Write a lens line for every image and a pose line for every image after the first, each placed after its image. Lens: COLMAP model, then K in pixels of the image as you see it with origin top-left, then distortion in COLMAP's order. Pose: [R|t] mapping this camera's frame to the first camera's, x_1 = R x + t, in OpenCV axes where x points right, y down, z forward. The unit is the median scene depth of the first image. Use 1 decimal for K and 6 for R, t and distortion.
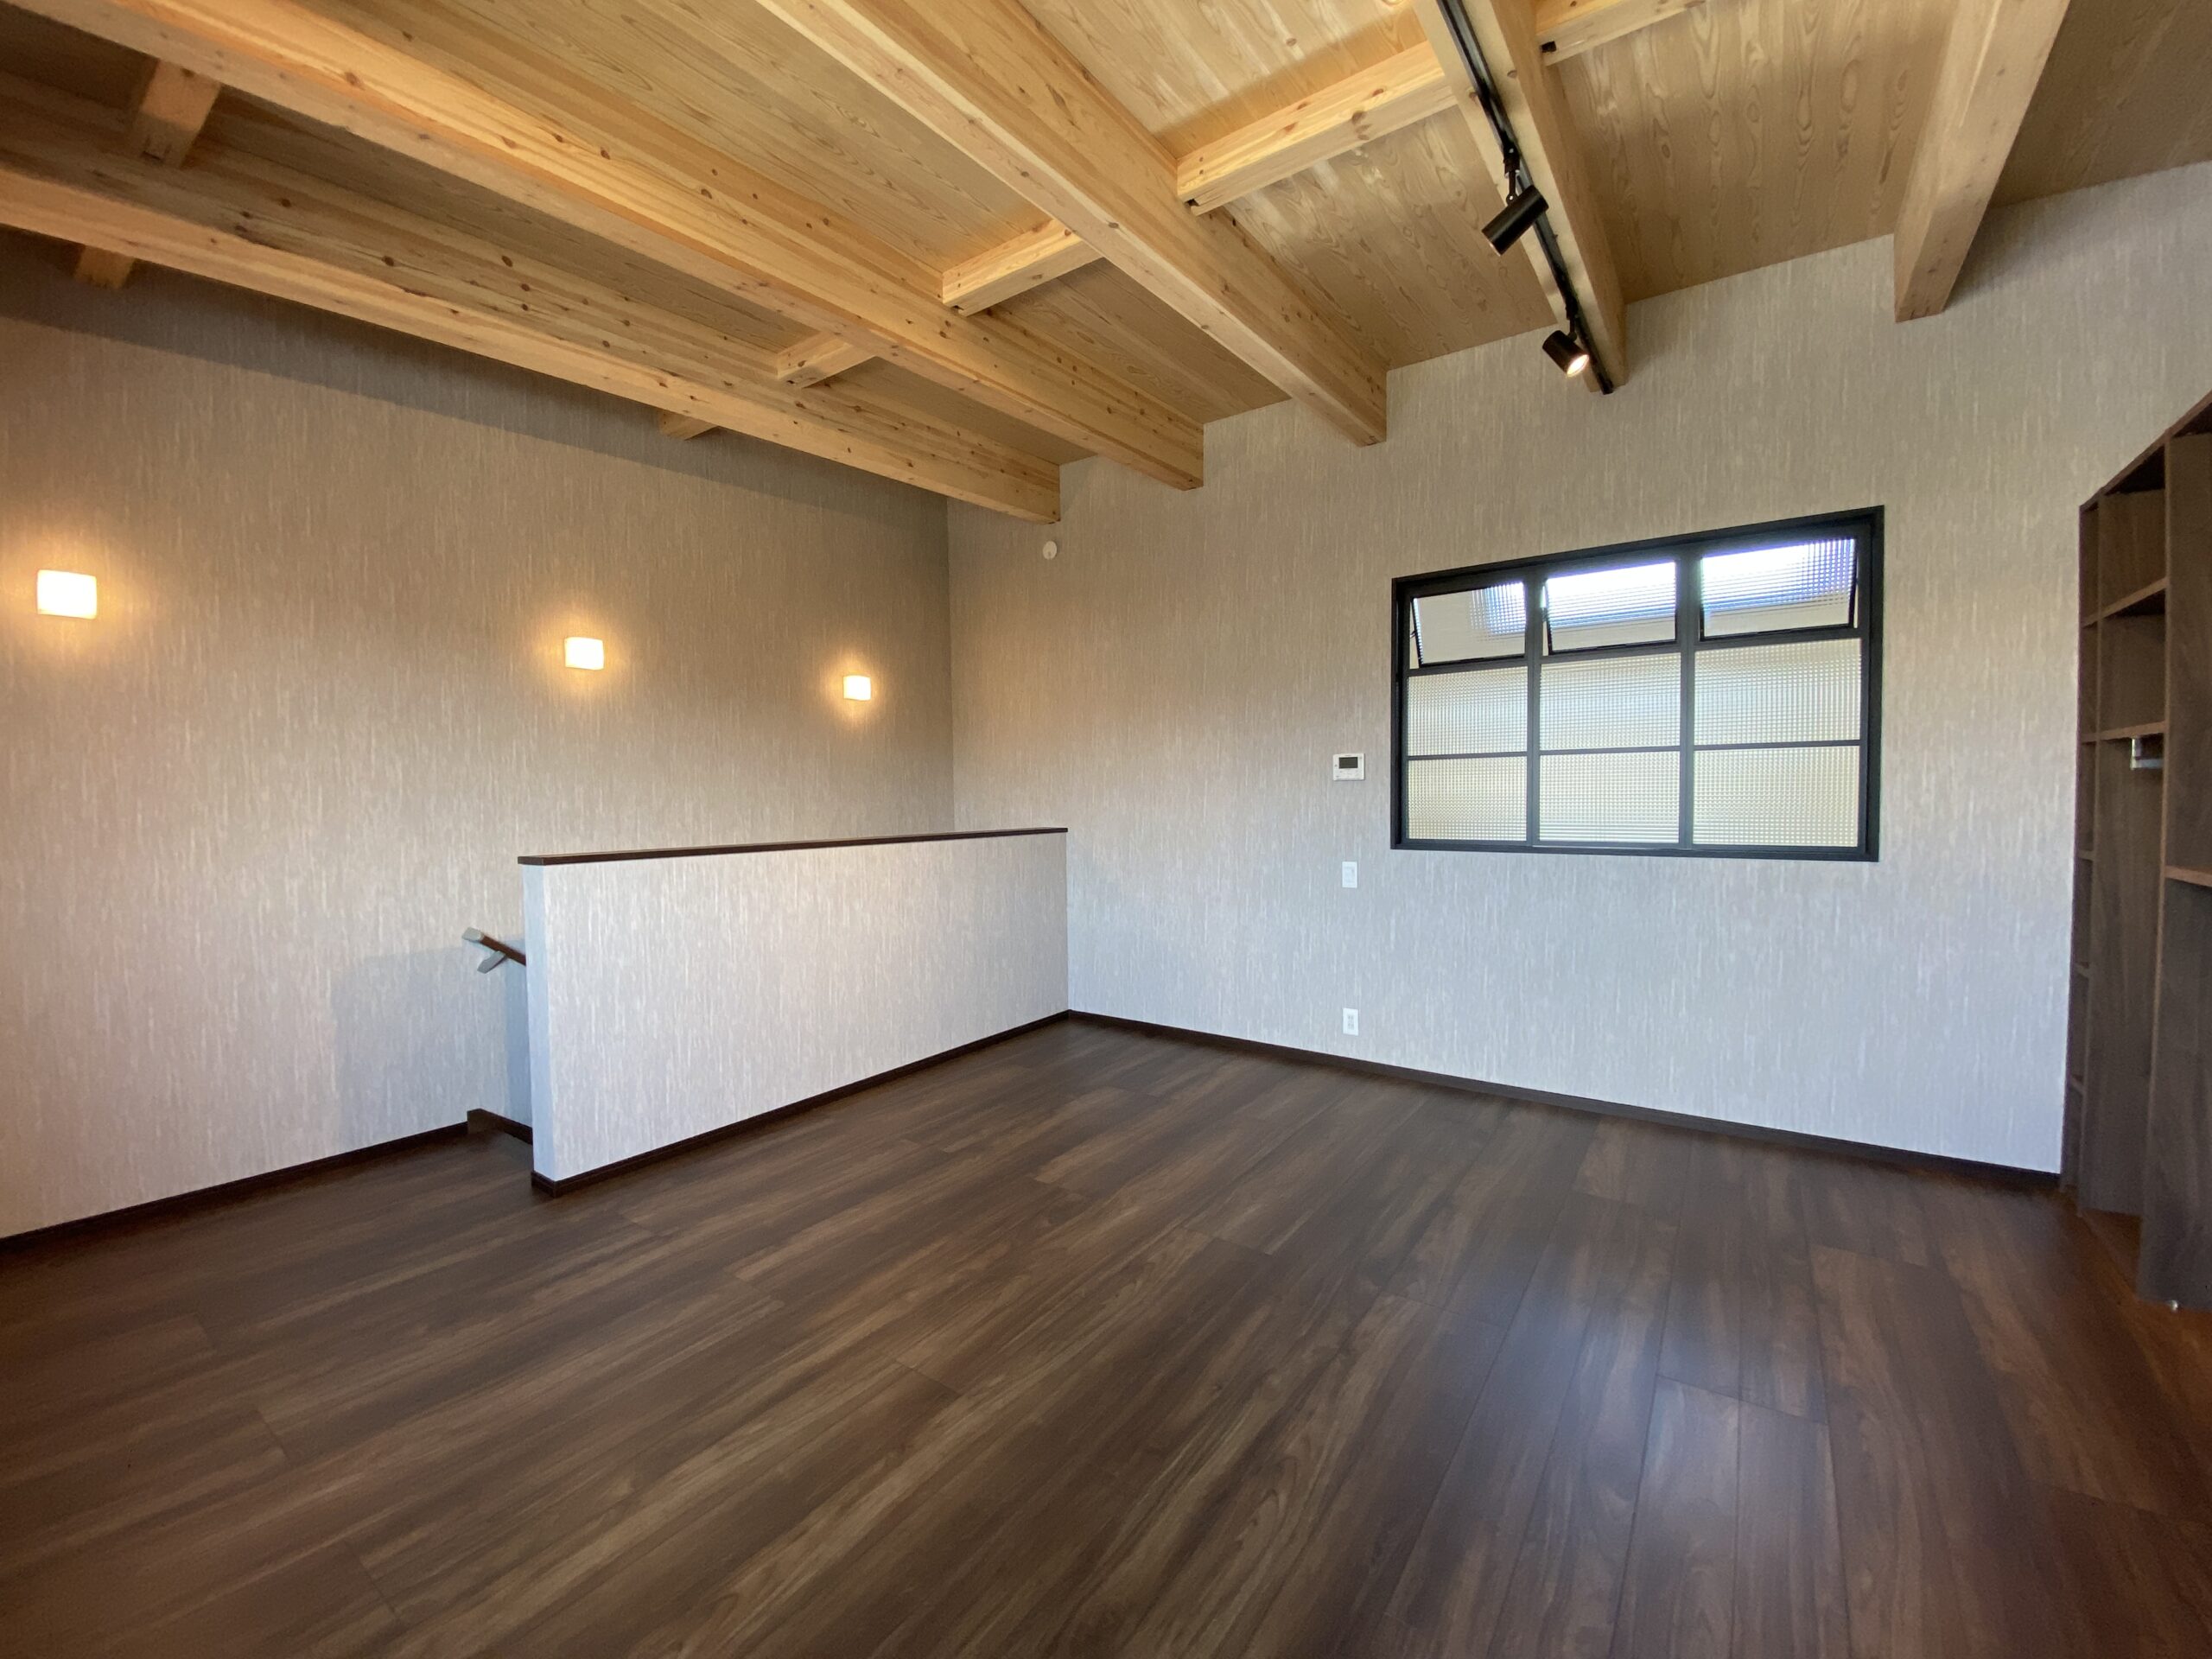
lens RADIAL K [[893.7, 0, 1109.6], [0, 893.7, 829.0], [0, 0, 1]] dist [0.012640, -0.016569]
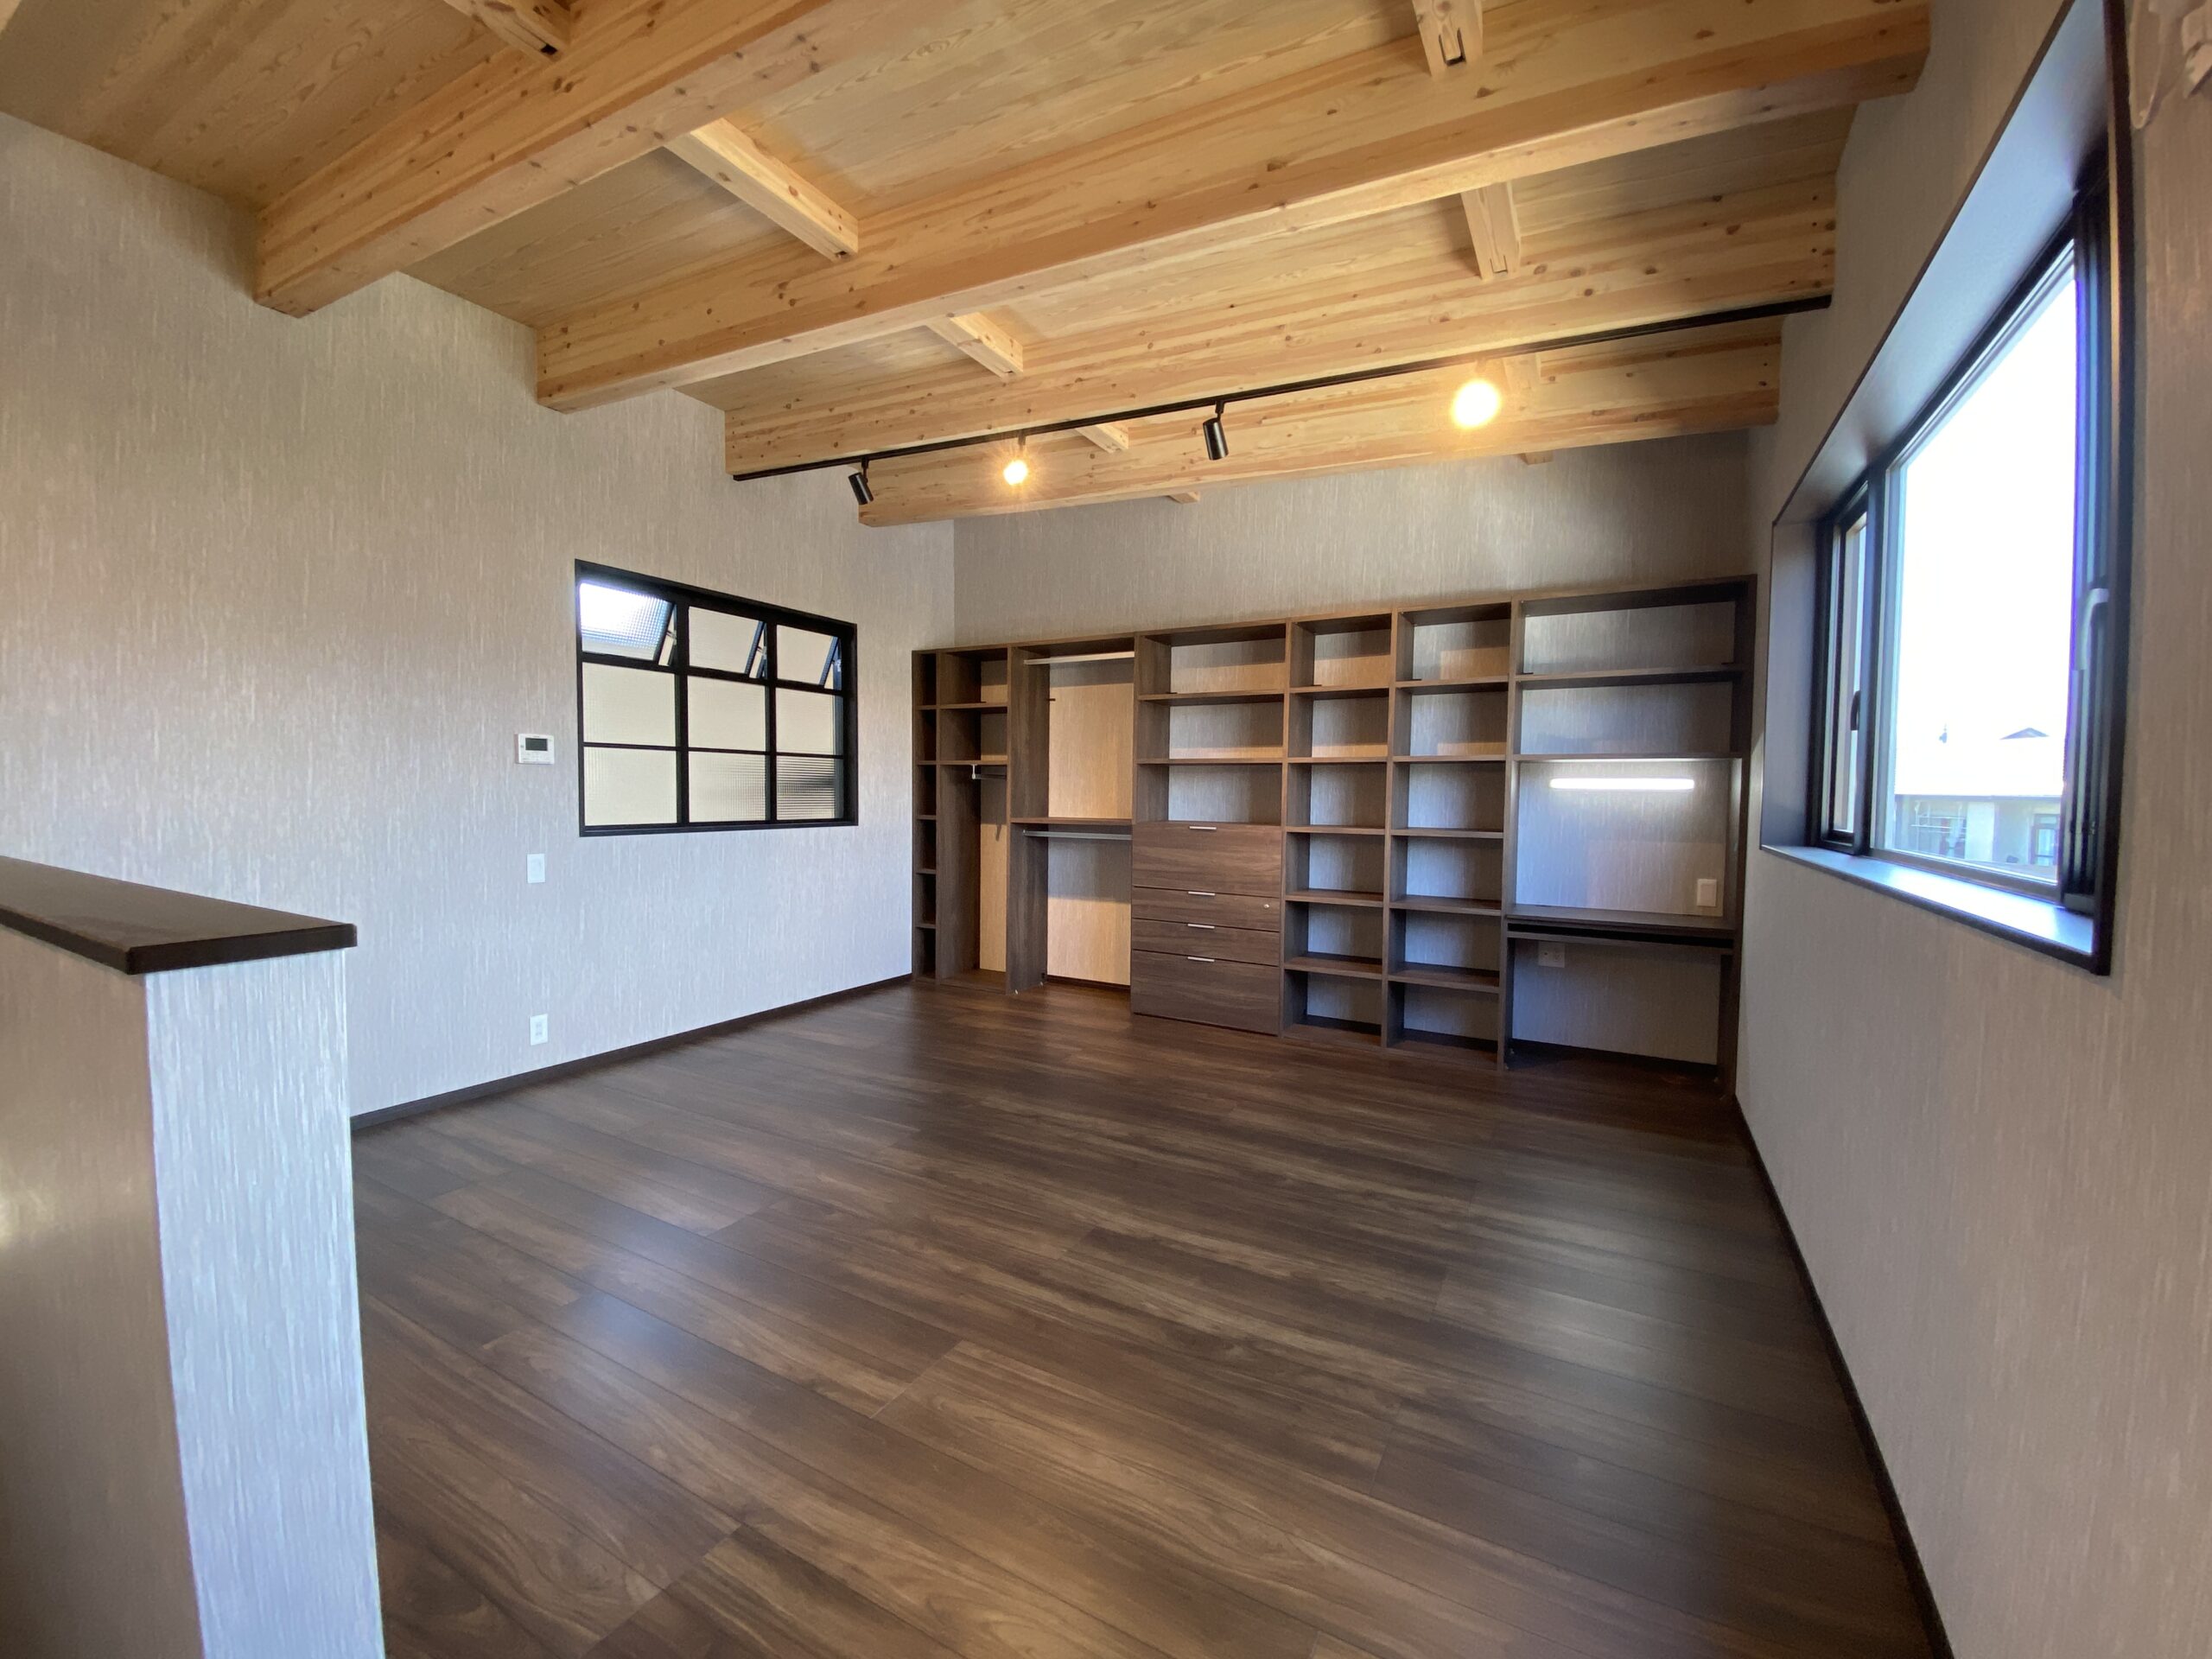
lens RADIAL K [[893.7, 0, 1098.5], [0, 893.7, 825.6], [0, 0, 1]] dist [0.012640, -0.016569]
pose [[-0.102242, -0.026574, 0.994405, -0.889858], [0.028278, 0.999161, 0.029609, -0.003423], [-0.994358, 0.031147, -0.101405, 0.670612]]
